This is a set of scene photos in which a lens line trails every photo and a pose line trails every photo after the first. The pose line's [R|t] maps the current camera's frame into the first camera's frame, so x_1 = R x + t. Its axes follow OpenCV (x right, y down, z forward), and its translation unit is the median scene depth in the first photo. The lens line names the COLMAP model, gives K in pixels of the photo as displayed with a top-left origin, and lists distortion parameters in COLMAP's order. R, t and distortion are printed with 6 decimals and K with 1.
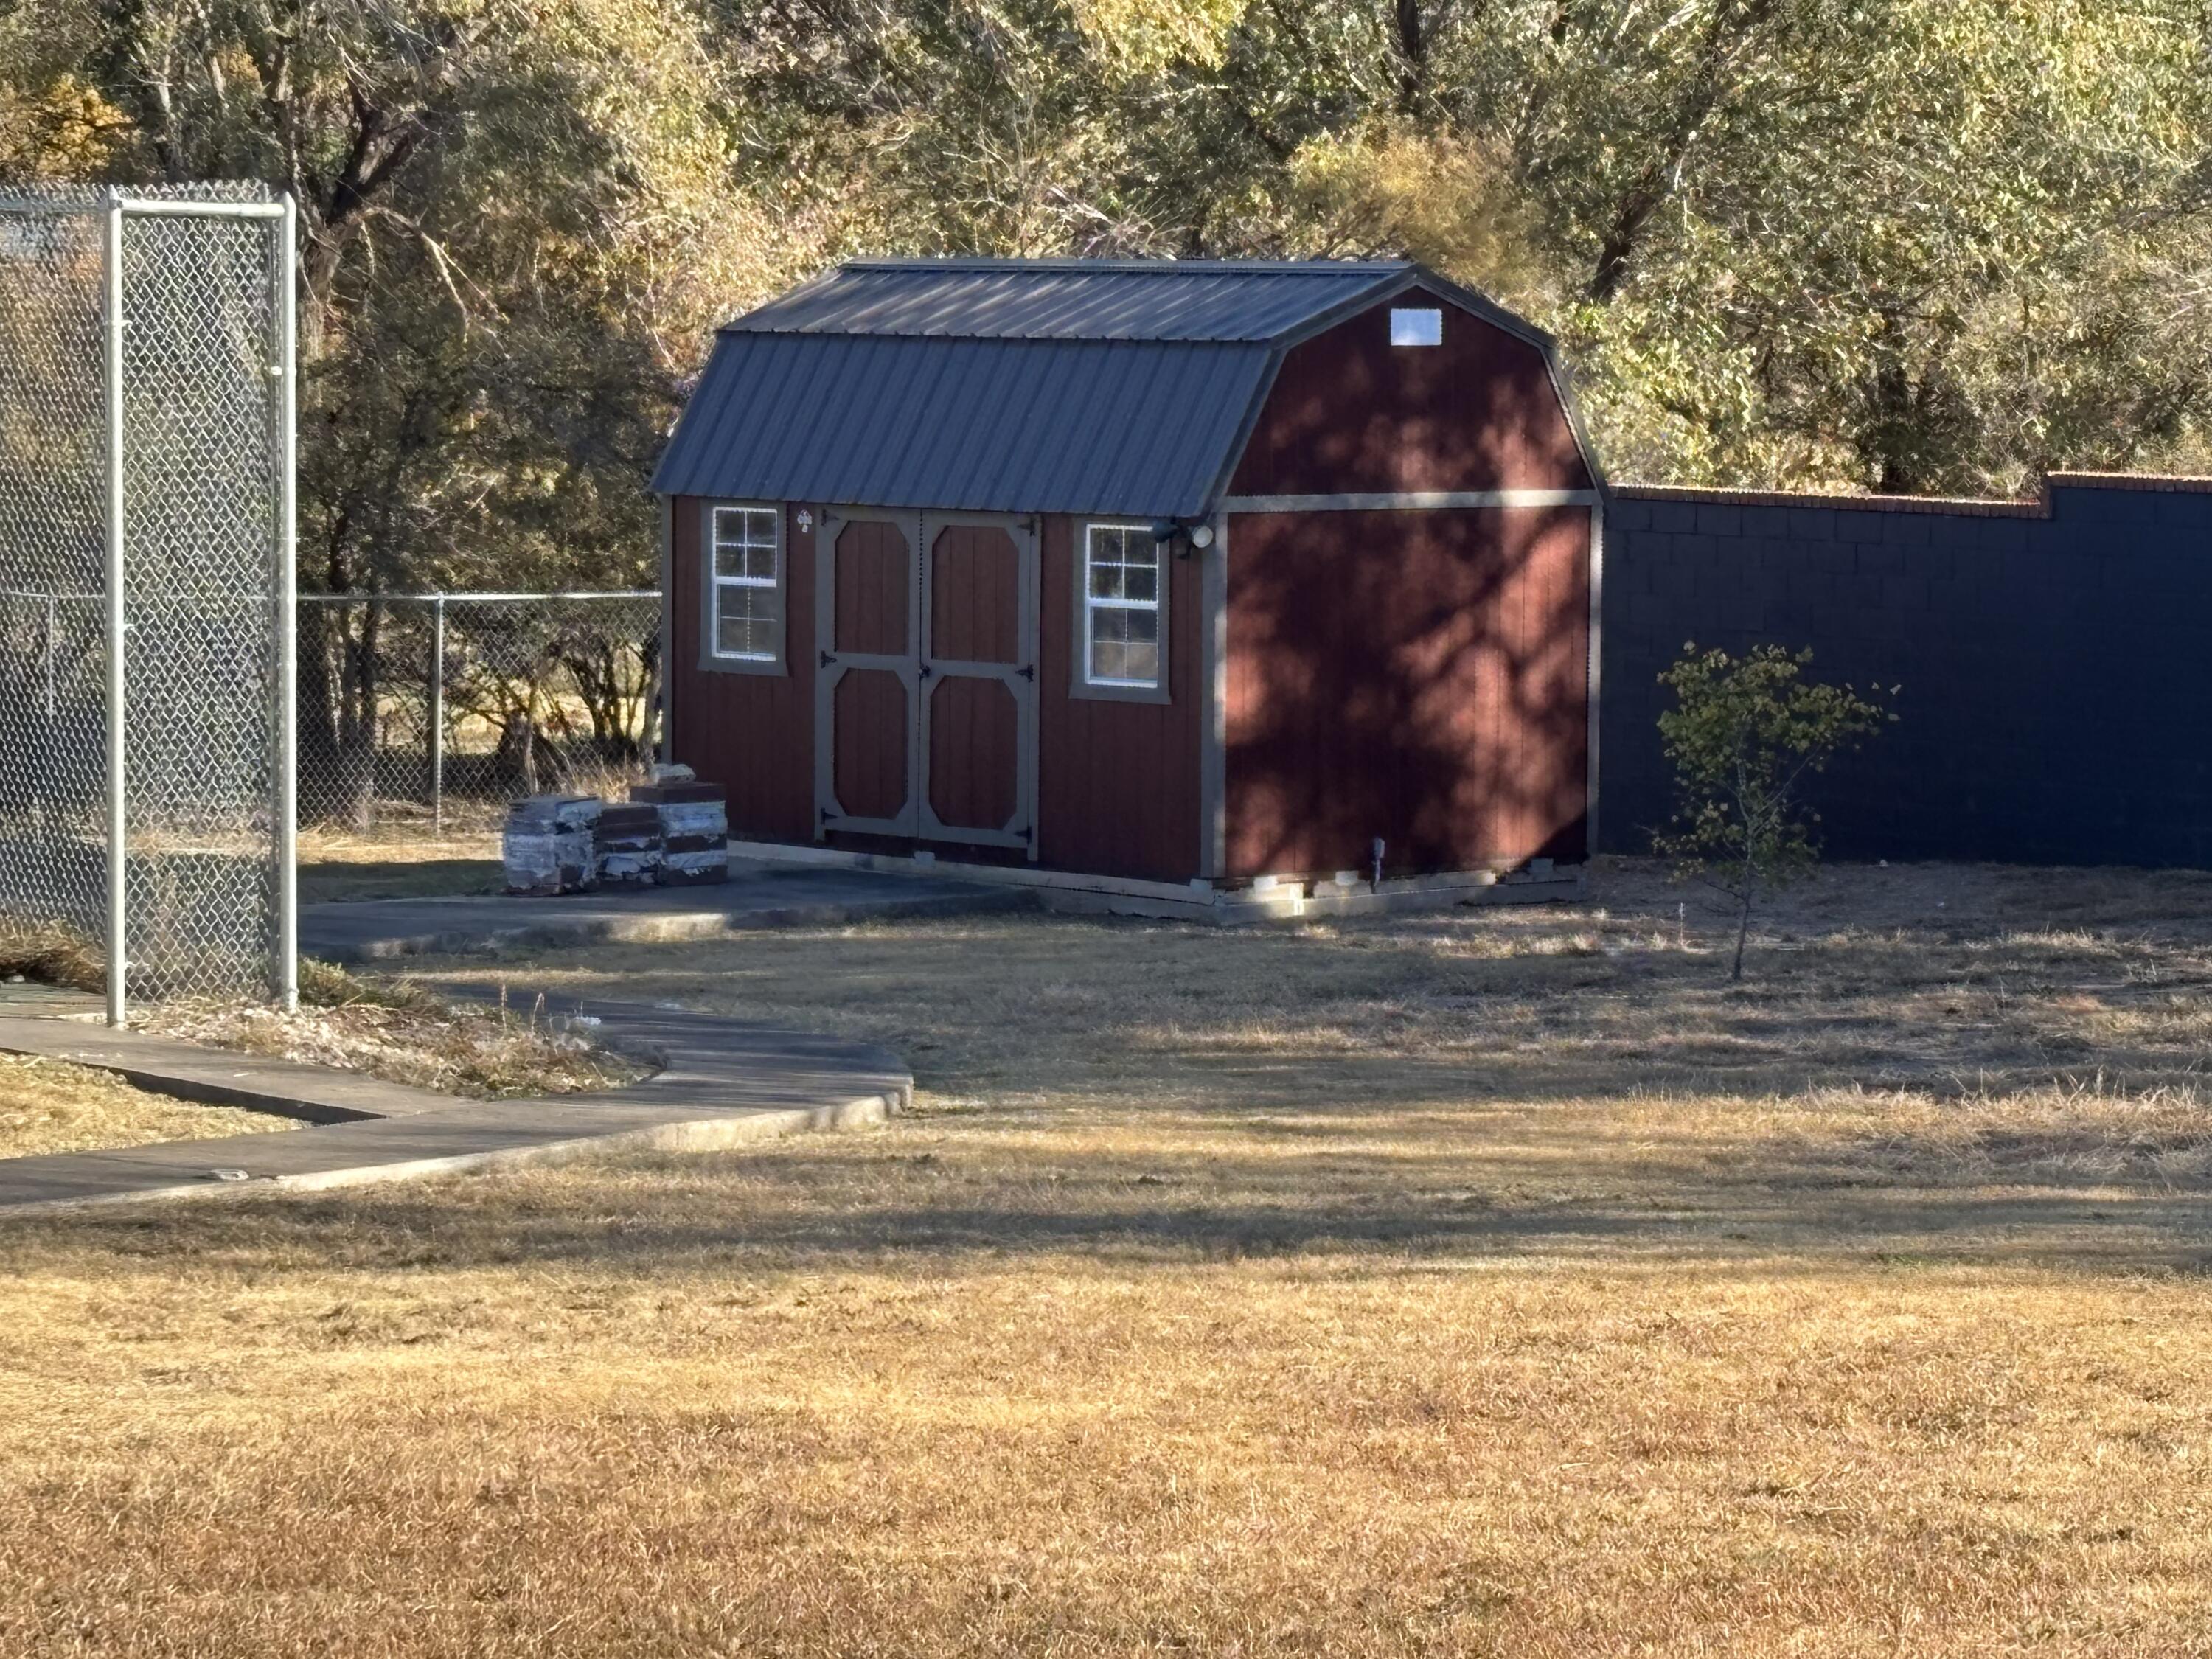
lens RADIAL K [[7458.7, 0, 1106.0], [0, 7458.7, 829.5], [0, 0, 1]] dist [0.519002, -0.885239]
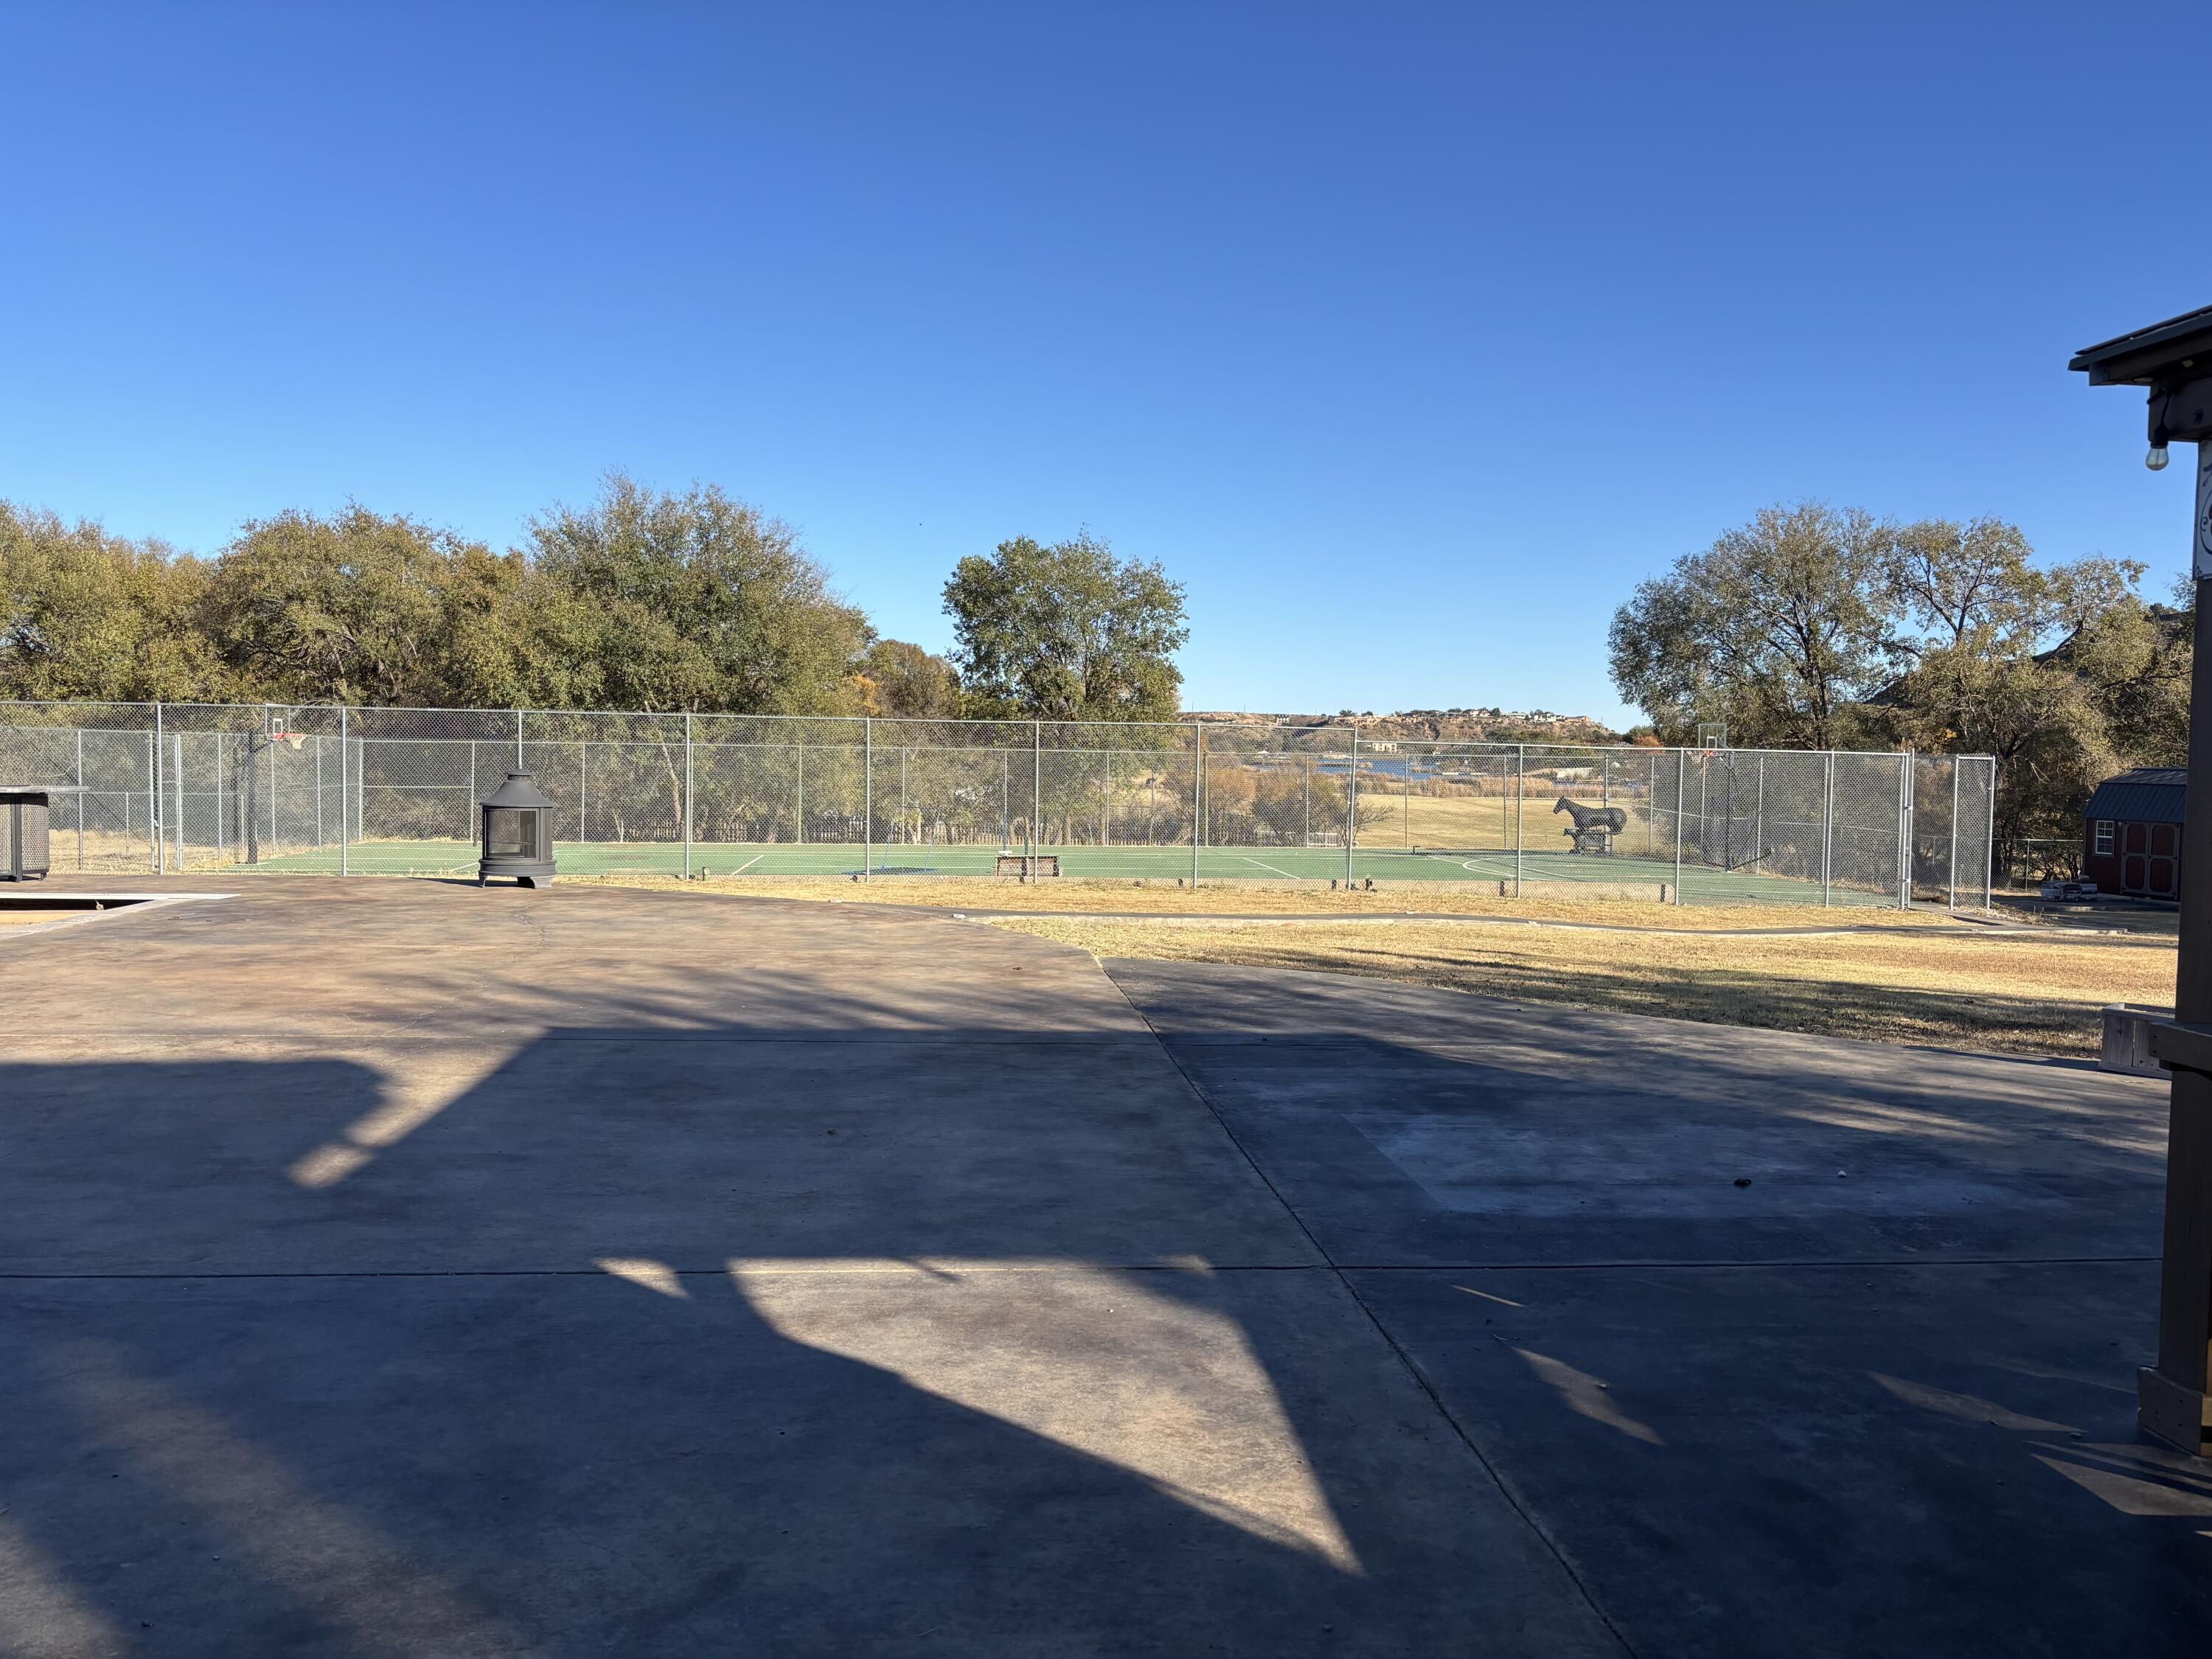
lens RADIAL K [[1665.0, 0, 1090.8], [0, 1665.0, 833.0], [0, 0, 1]] dist [0.048292, -0.003963]
pose [[0.825579, 0.030314, -0.563472, 0.020259], [-0.049528, 0.998595, -0.018844, 0.012798], [0.562109, 0.043465, 0.825920, -0.180629]]
